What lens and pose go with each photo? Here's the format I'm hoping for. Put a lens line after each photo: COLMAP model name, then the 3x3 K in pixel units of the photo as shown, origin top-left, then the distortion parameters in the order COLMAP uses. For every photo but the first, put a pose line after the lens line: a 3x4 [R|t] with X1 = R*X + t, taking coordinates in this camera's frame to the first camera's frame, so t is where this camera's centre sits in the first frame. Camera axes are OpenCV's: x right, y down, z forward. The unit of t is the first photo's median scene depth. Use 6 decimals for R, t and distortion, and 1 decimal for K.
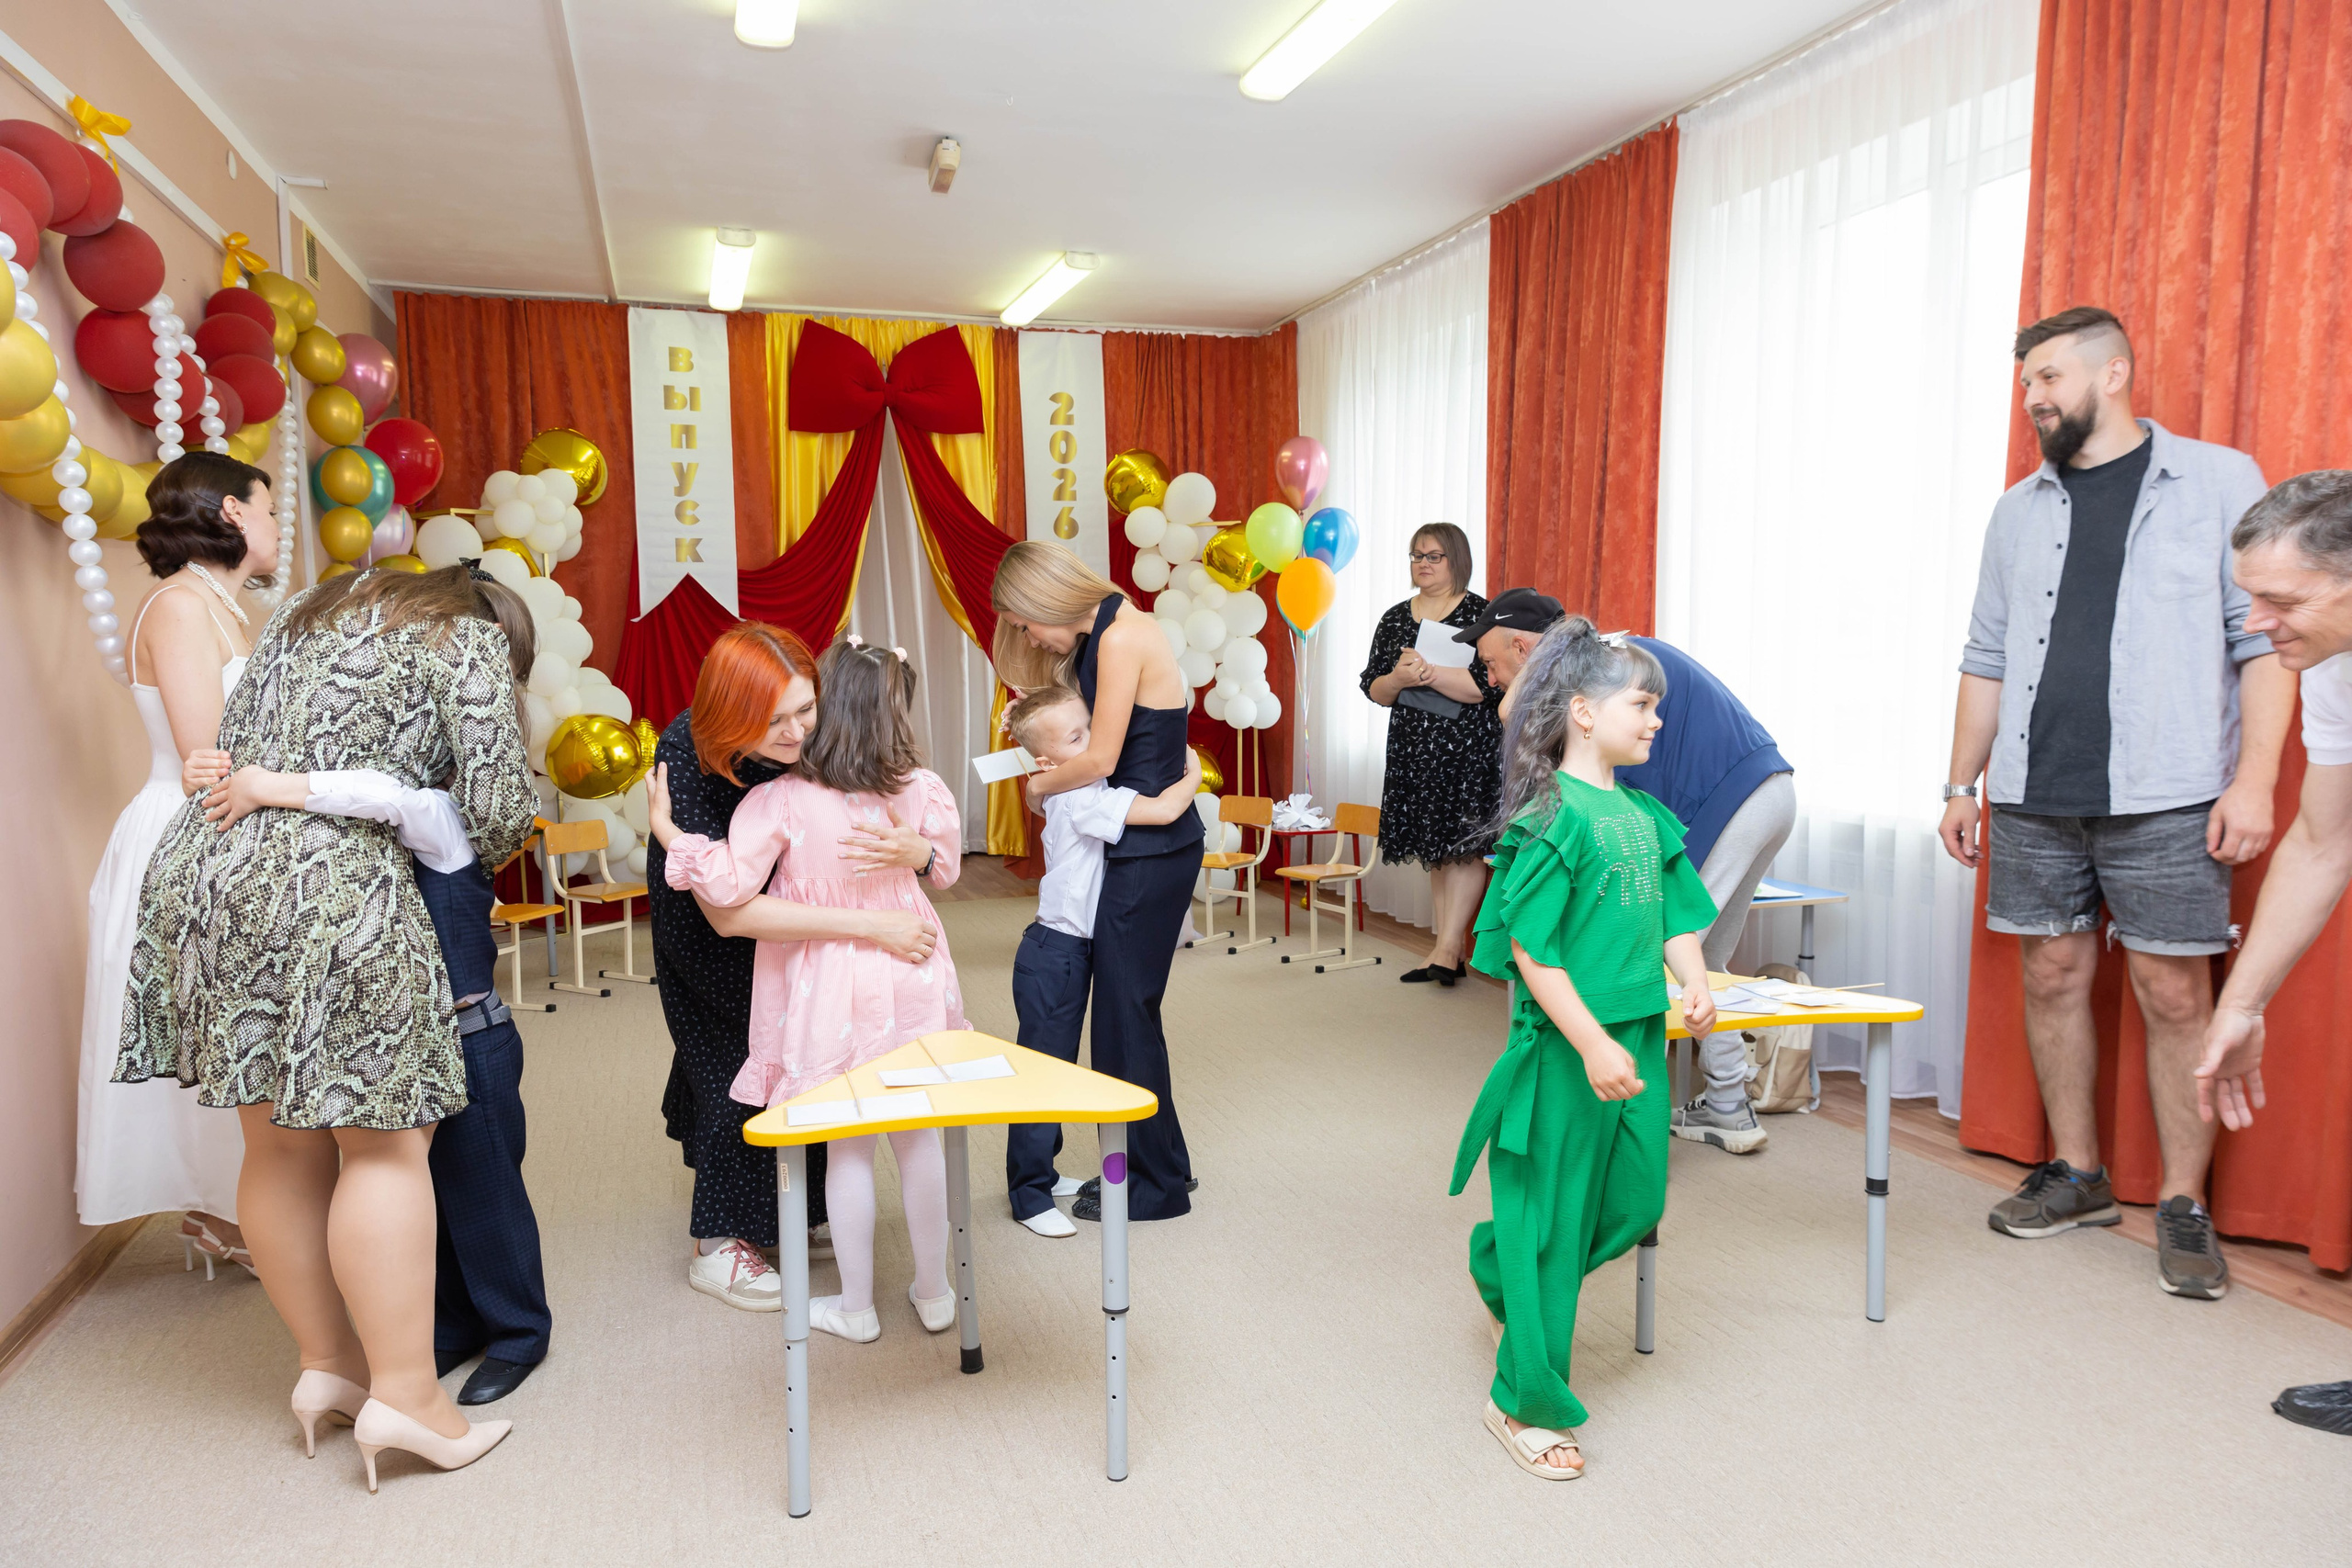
lens RADIAL K [[1520.5, 0, 1184.5], [0, 1520.5, 793.7], [0, 0, 1]] dist [0.002403, 0.012809]
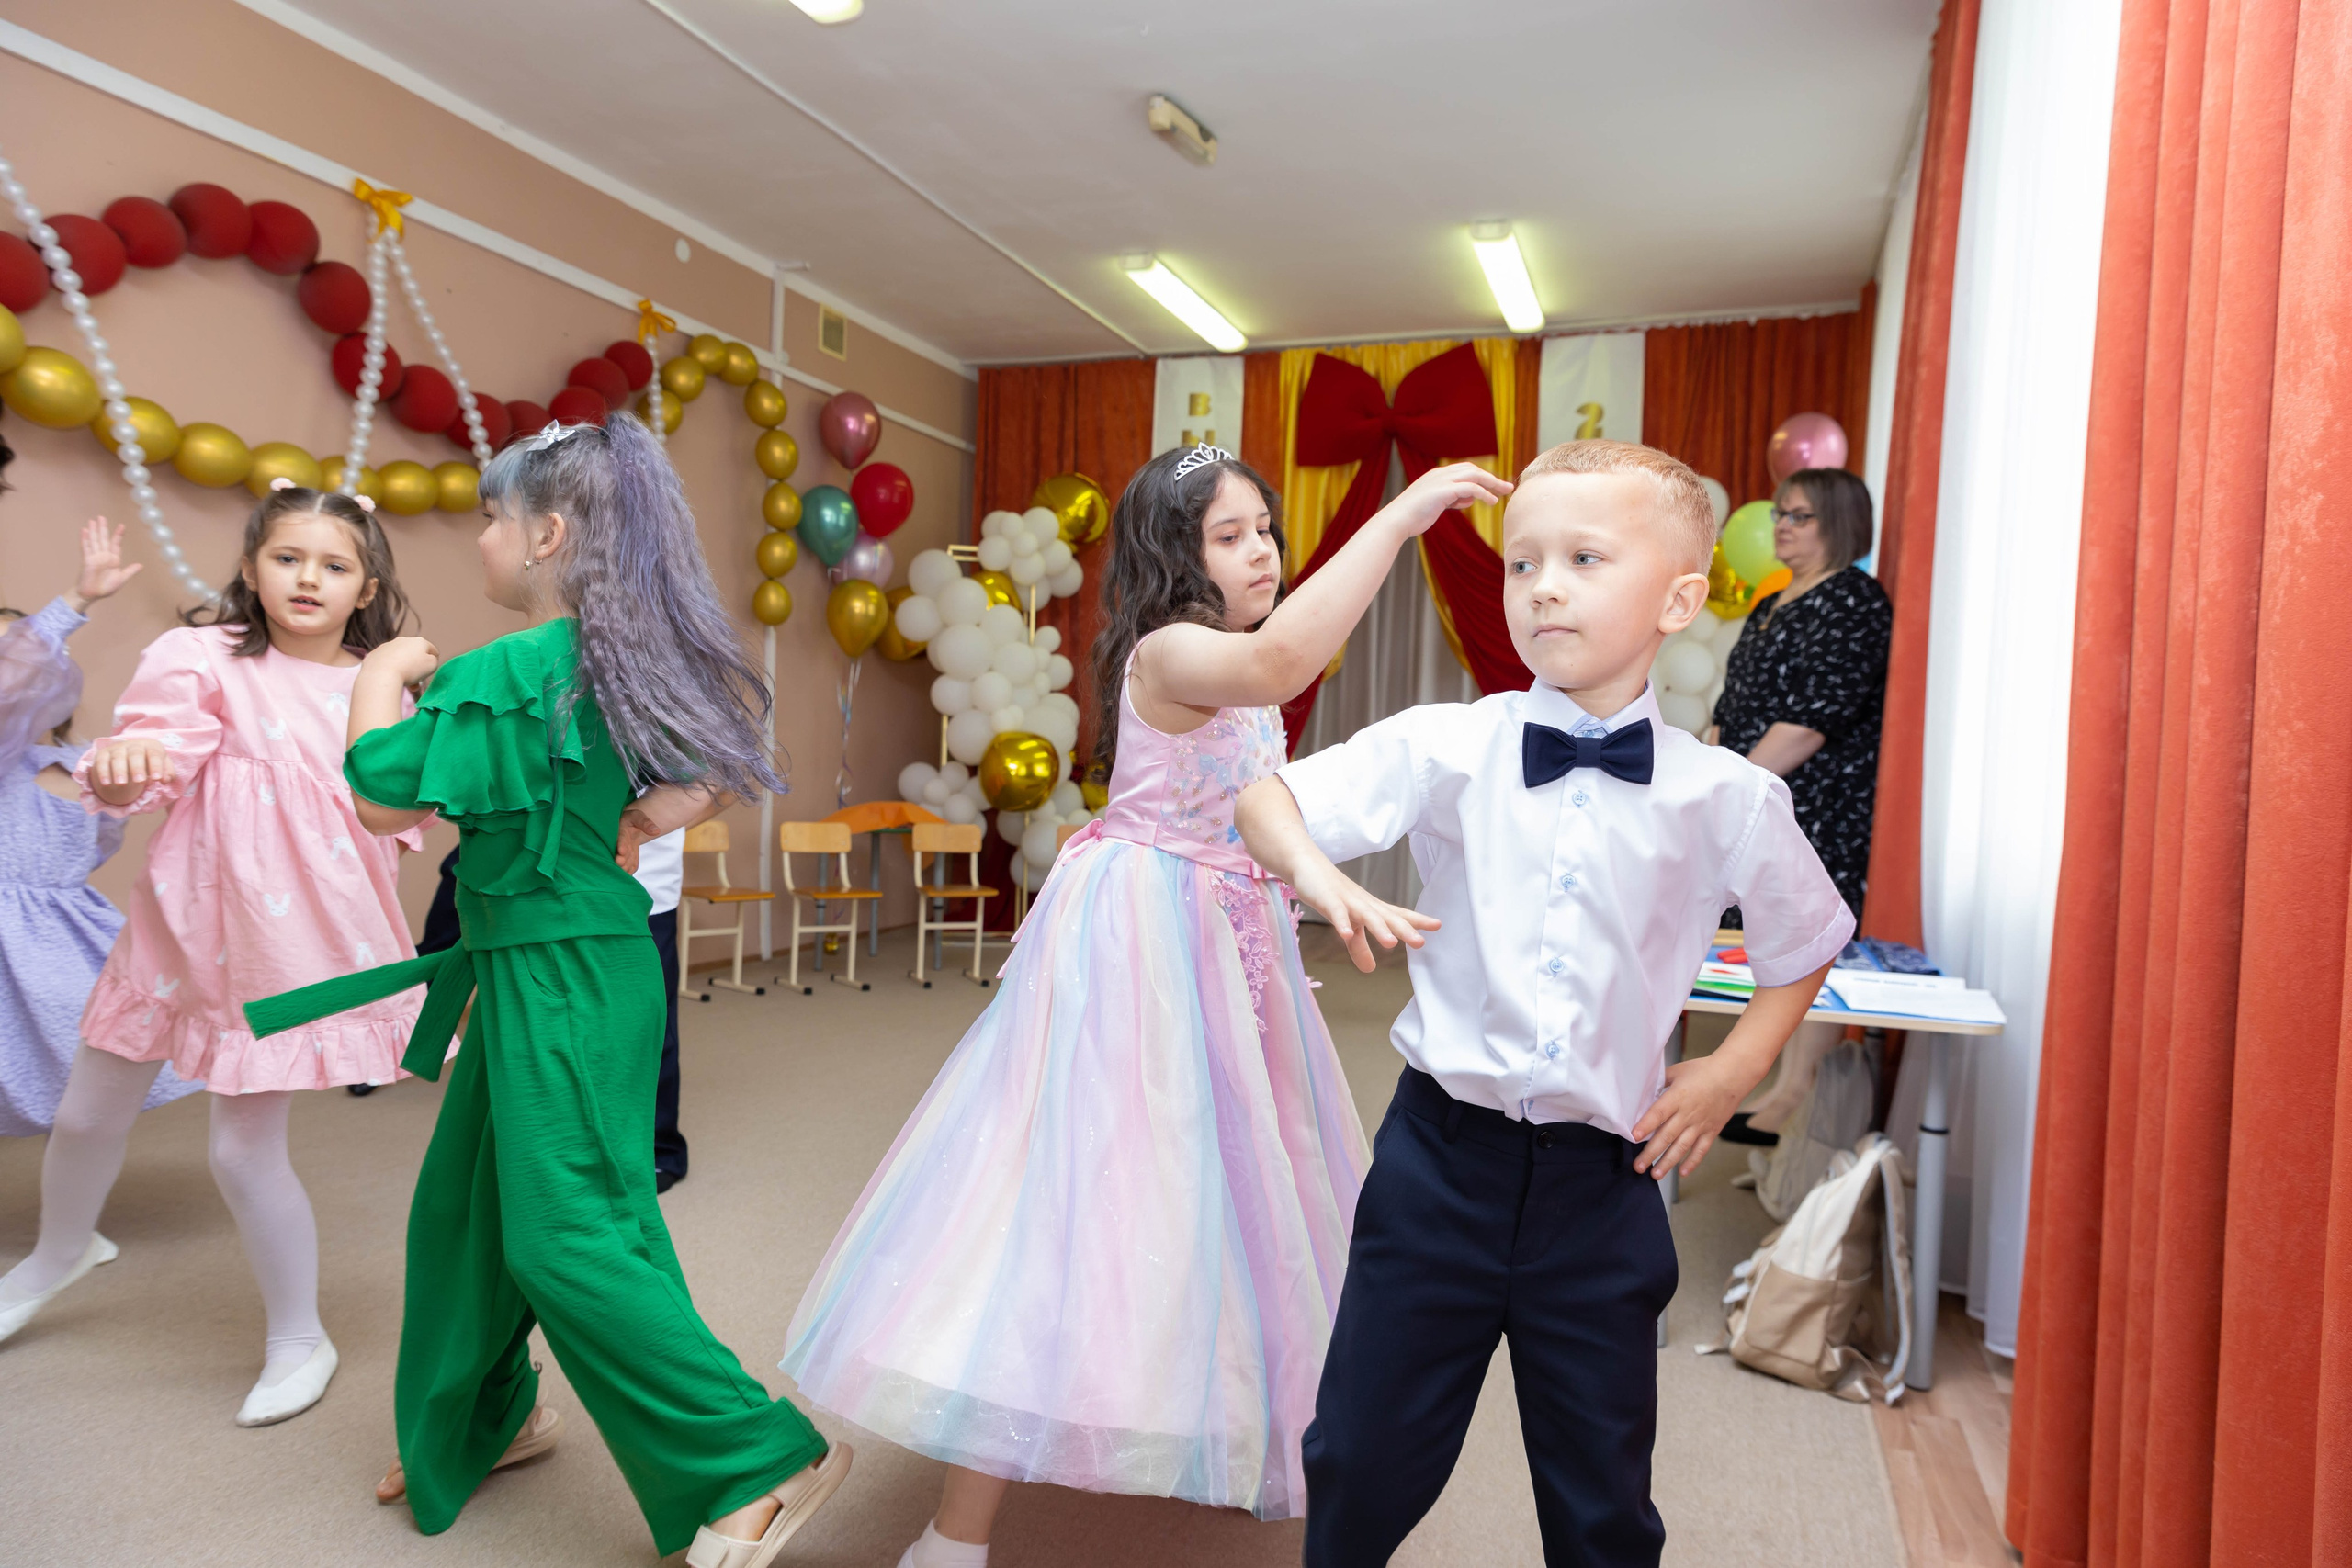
lens RADIAL K [[1545.6, 0, 1207.5], [0, 1545.6, 786.3], [0, 0, 1]] dist [-0.001940, 0.017085]
pose [[0.794370, 0.044754, -0.605784, 0.319599], [-0.098874, 0.993509, -0.056255, 0.029011], [0.599334, 0.104584, 0.793638, 0.205095]]
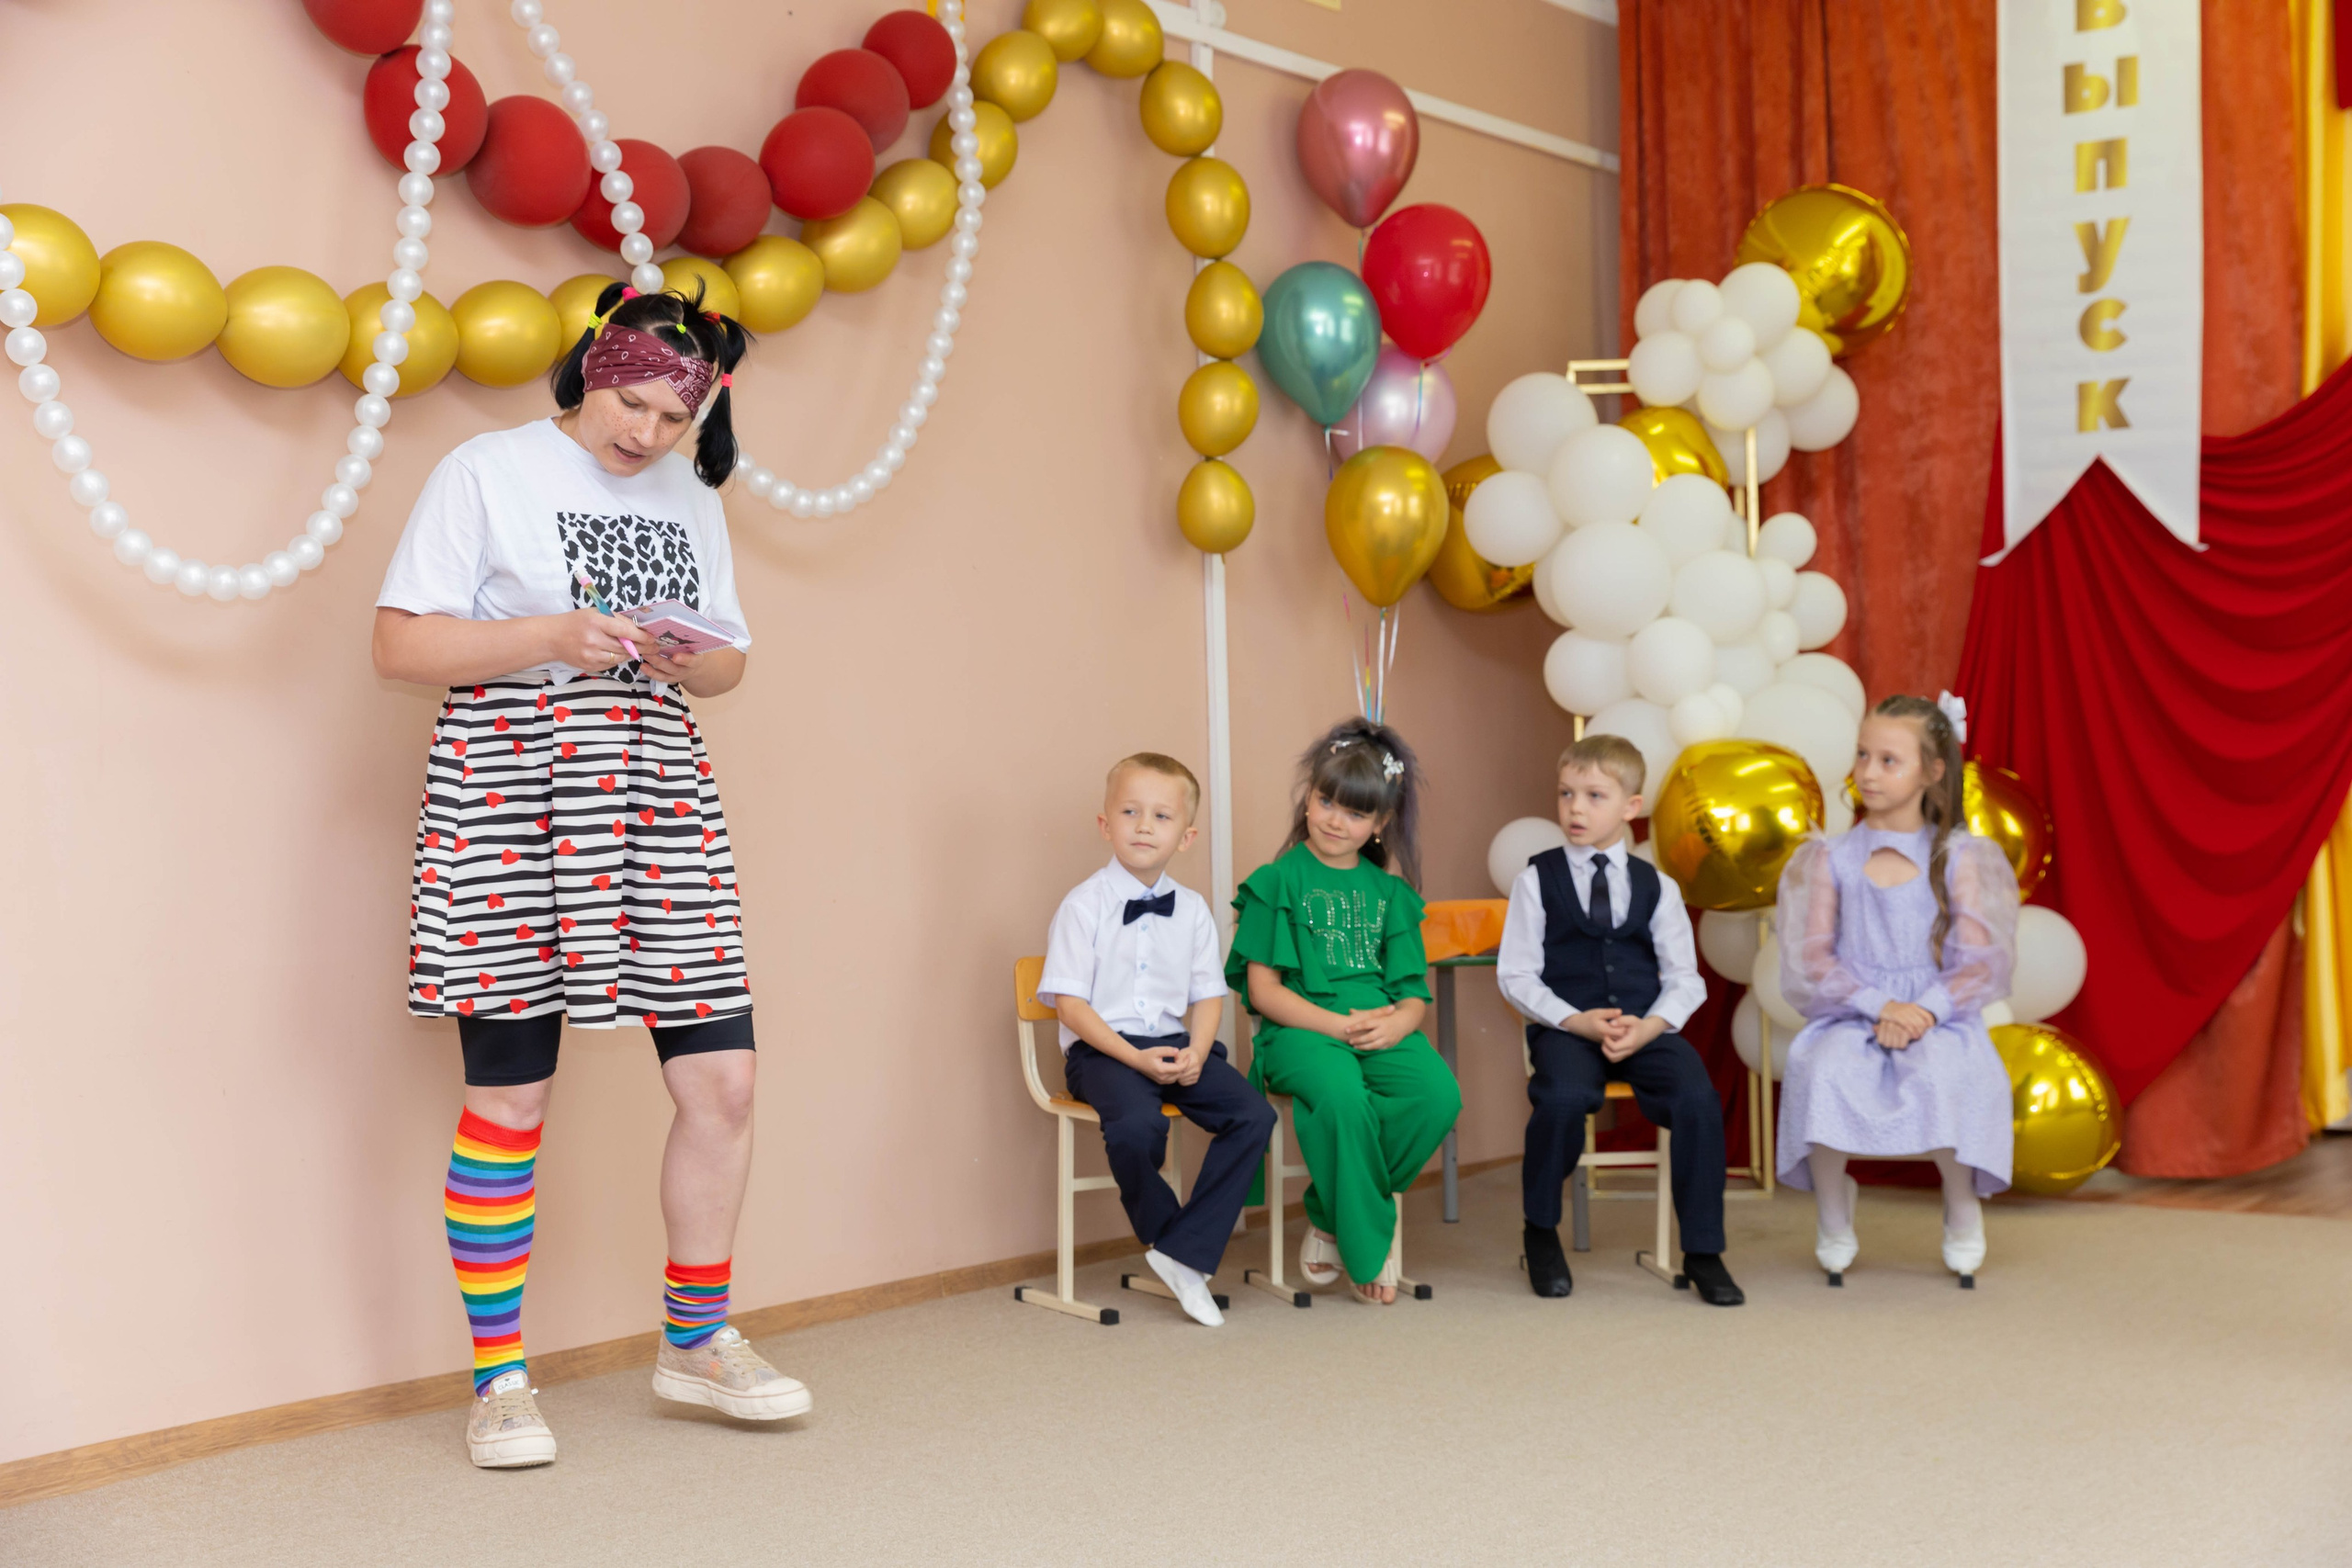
lens RADIAL K [[3070.0, 0, 1178.1], [0, 3070.0, 786.1], [0, 0, 1]] dist [0.013604, 0.000000]
pose [[0.567670, -0.010738, -0.823186, 0.288891], [-0.065972, 0.996106, -0.058487, 0.029227], [0.820609, 0.087508, 0.564751, 0.255331]]
